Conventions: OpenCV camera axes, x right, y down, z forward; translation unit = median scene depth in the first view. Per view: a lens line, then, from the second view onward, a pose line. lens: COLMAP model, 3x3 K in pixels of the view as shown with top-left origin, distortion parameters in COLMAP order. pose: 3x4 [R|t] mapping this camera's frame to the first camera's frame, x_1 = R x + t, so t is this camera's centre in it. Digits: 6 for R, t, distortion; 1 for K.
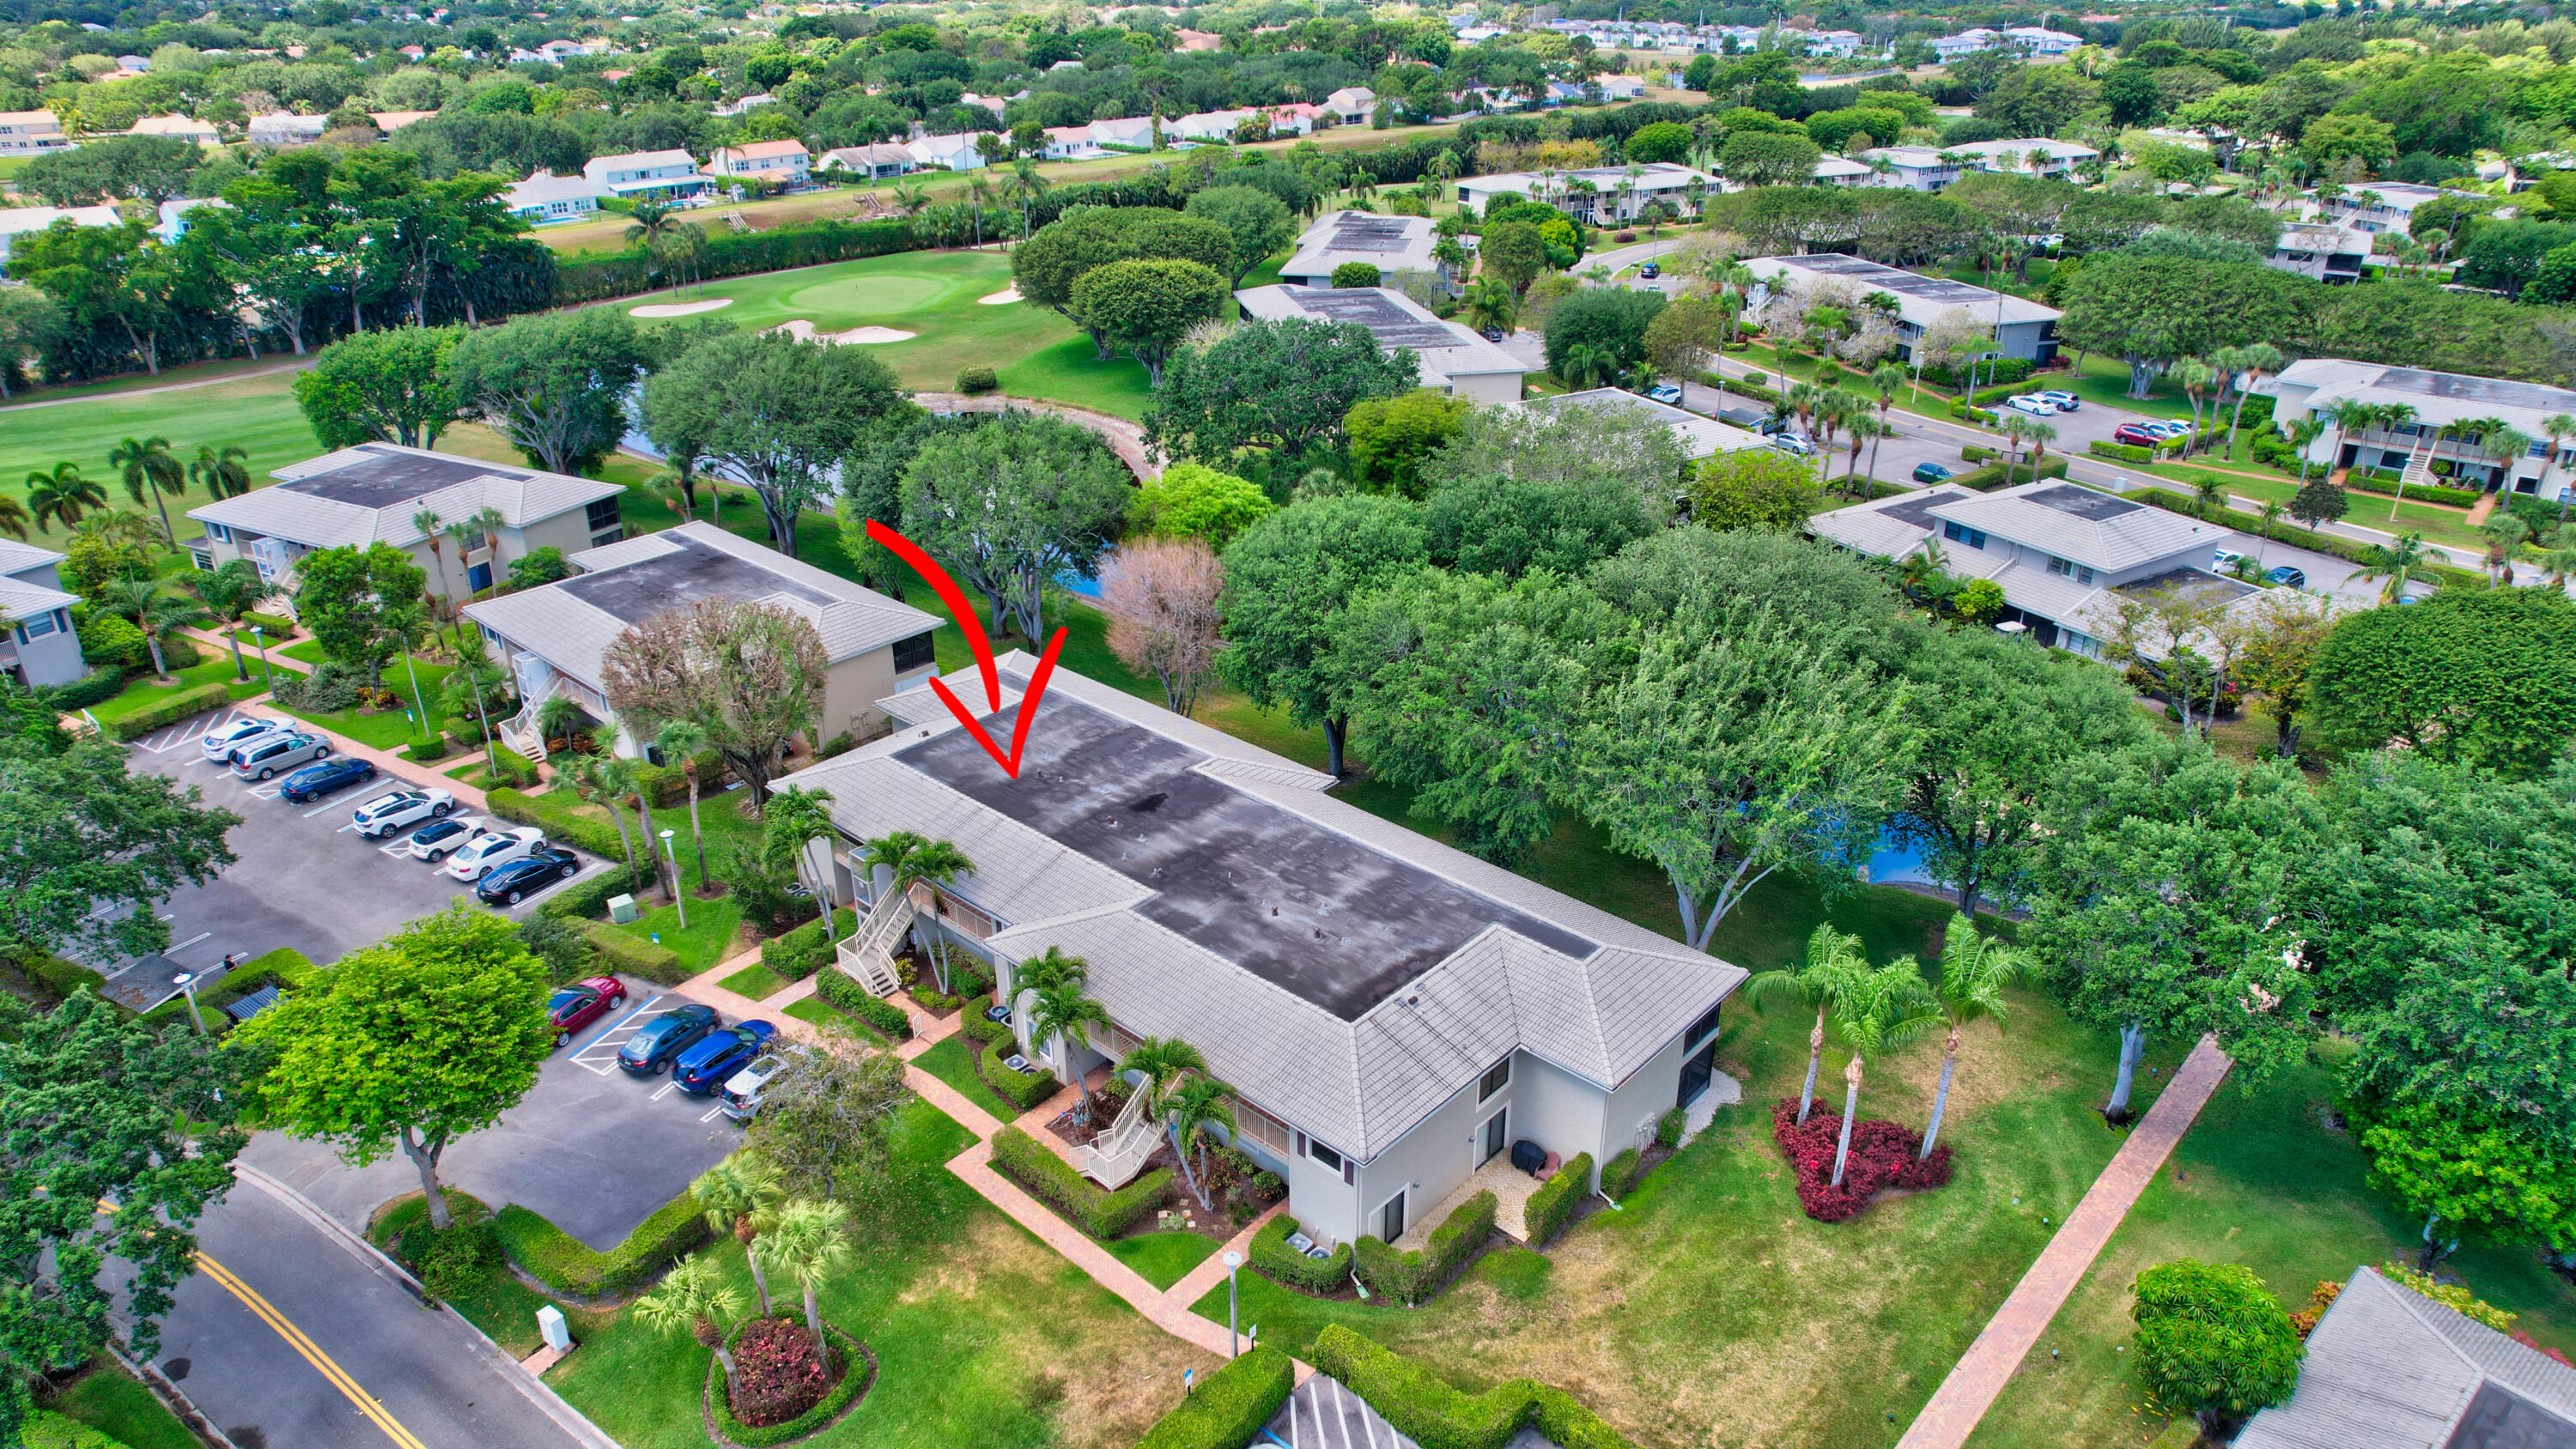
lens RADIAL K [[1675.1, 0, 1288.0], [0, 1675.1, 724.5], [0, 0, 1]] dist [-0.069160, 0.062457]
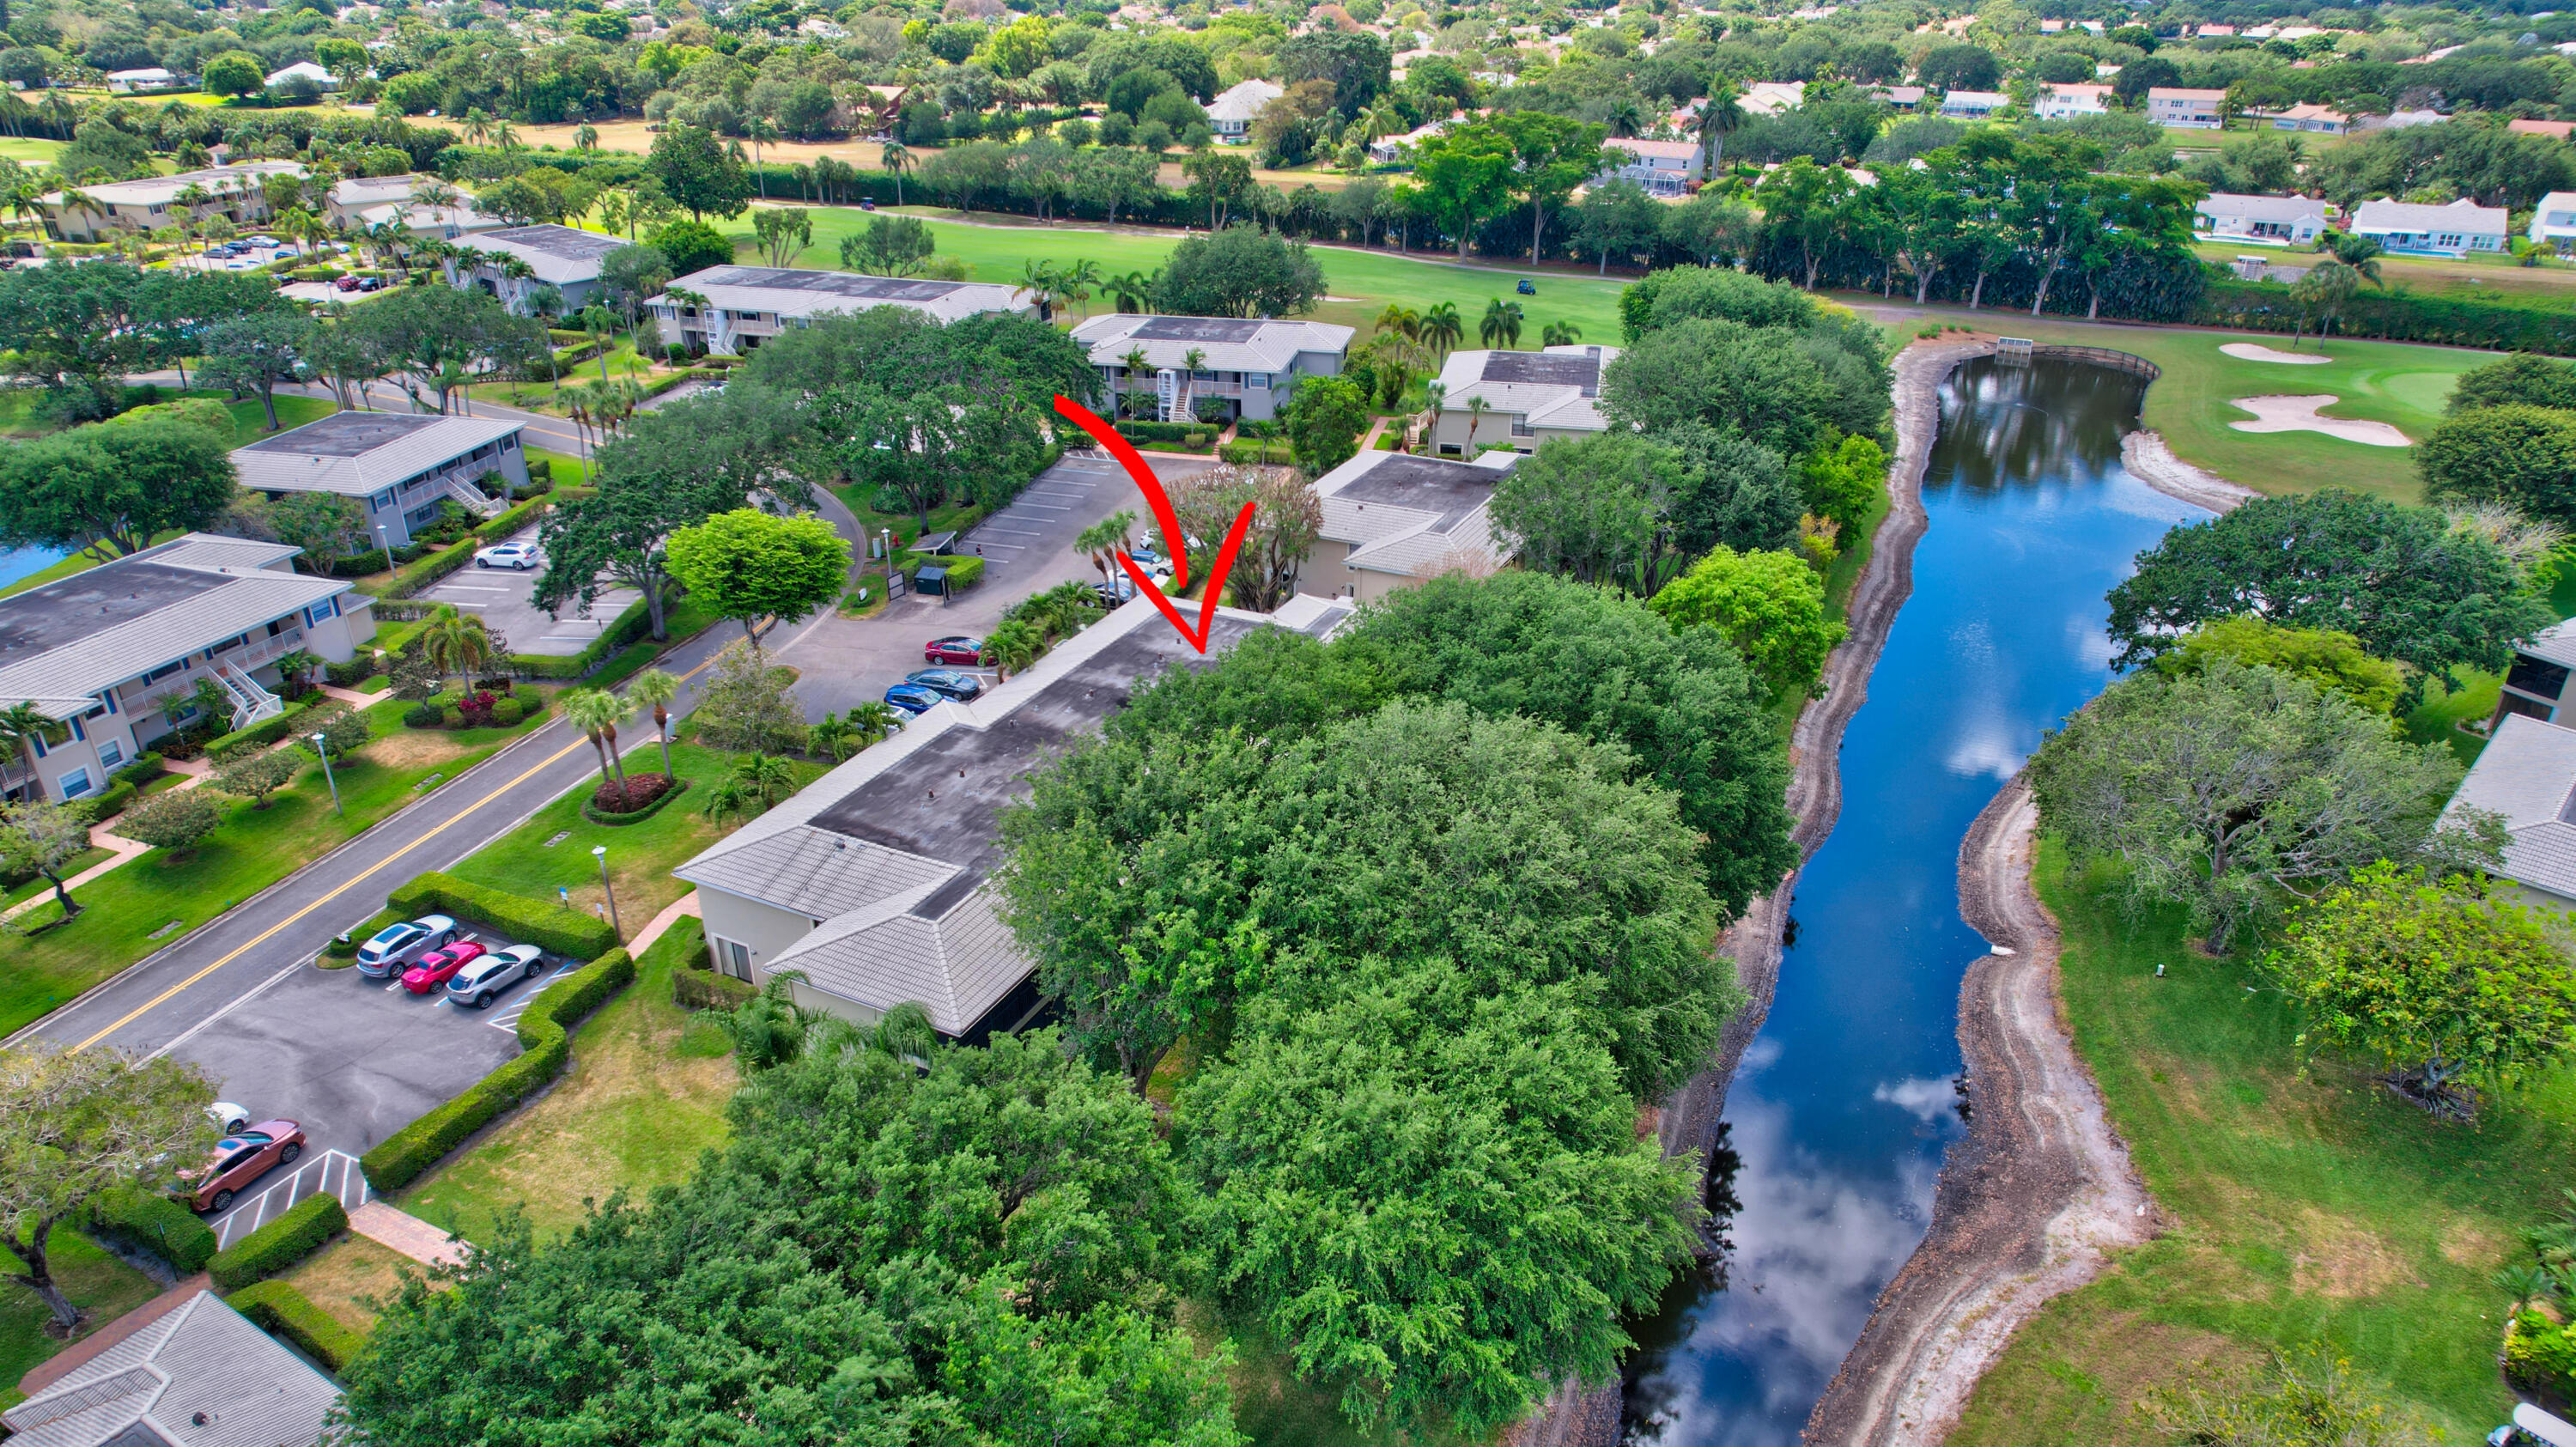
lens RADIAL K [[1675.5, 0, 1288.0], [0, 1675.5, 723.5], [0, 0, 1]] dist [-0.069160, 0.062457]
pose [[0.277726, 0.423189, -0.862426, 0.931286], [-0.417161, 0.861810, 0.288549, -0.313188], [0.865358, 0.279633, 0.415885, 0.605664]]
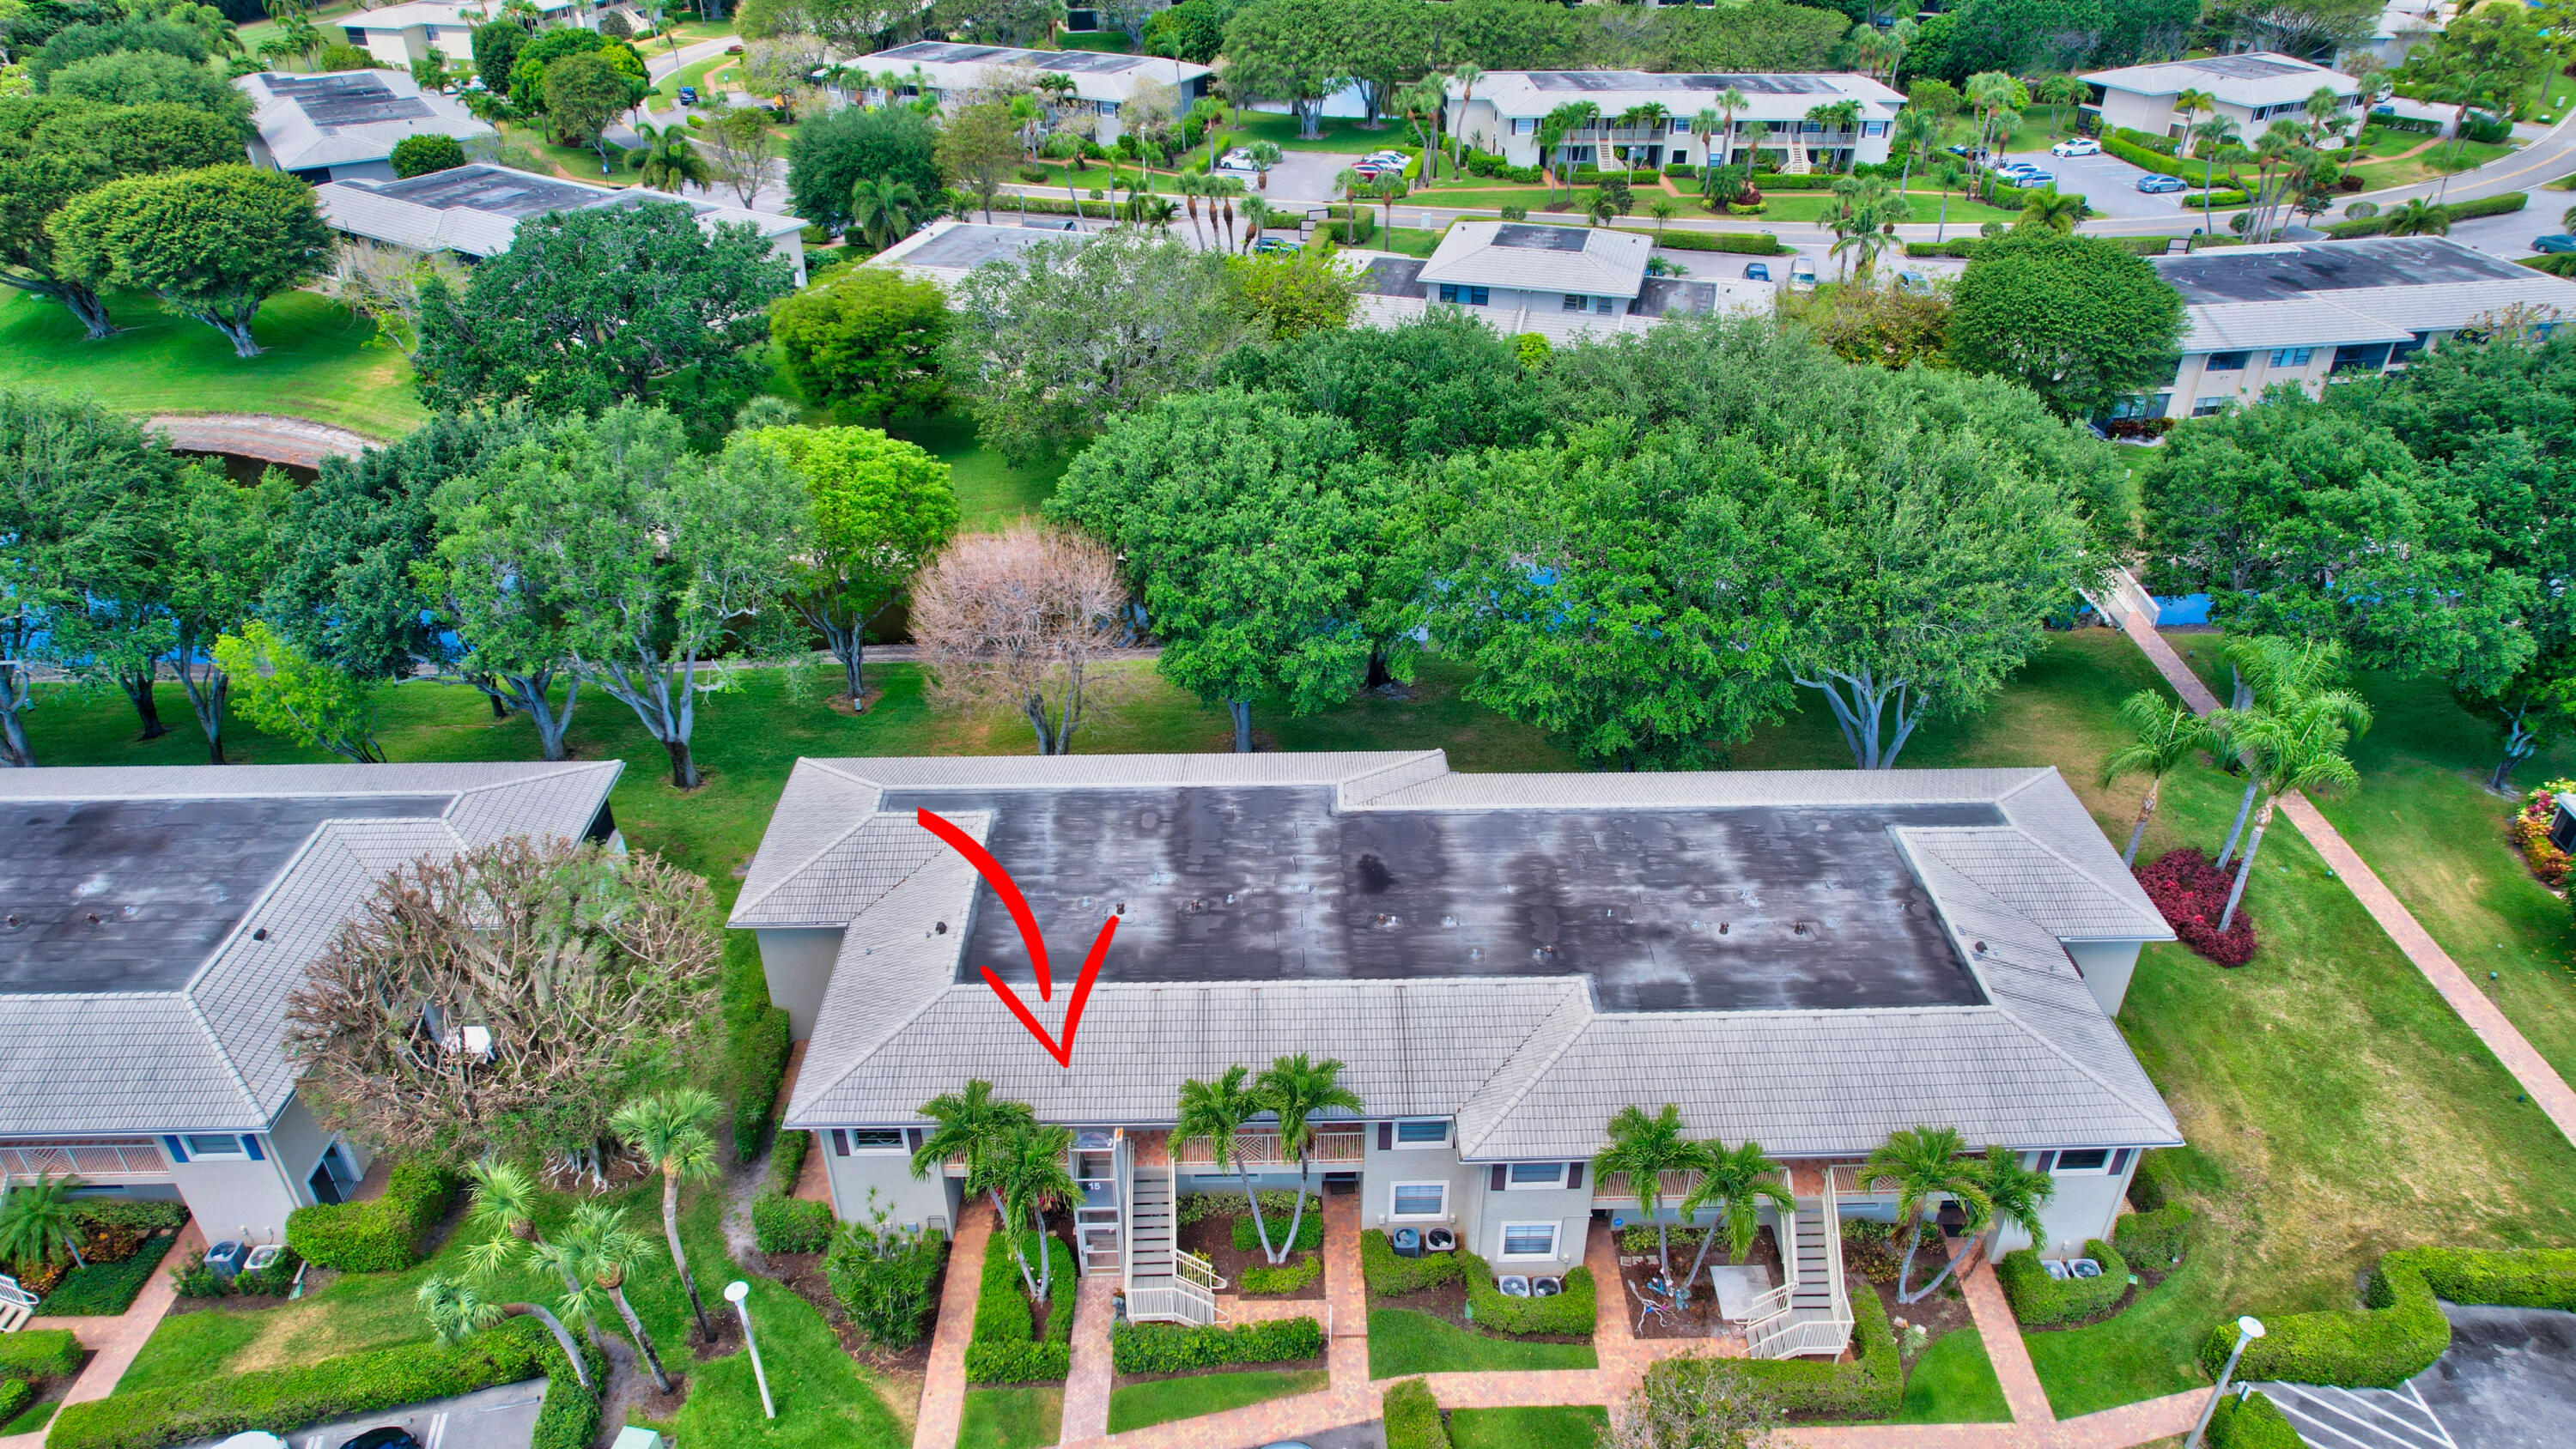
lens RADIAL K [[1675.1, 0, 1288.0], [0, 1675.1, 724.5], [0, 0, 1]] dist [-0.069160, 0.062457]
pose [[0.723316, -0.360725, 0.588805, -0.494181], [0.295607, 0.932375, 0.208072, -0.167856], [-0.624044, 0.023554, 0.781034, 0.457794]]
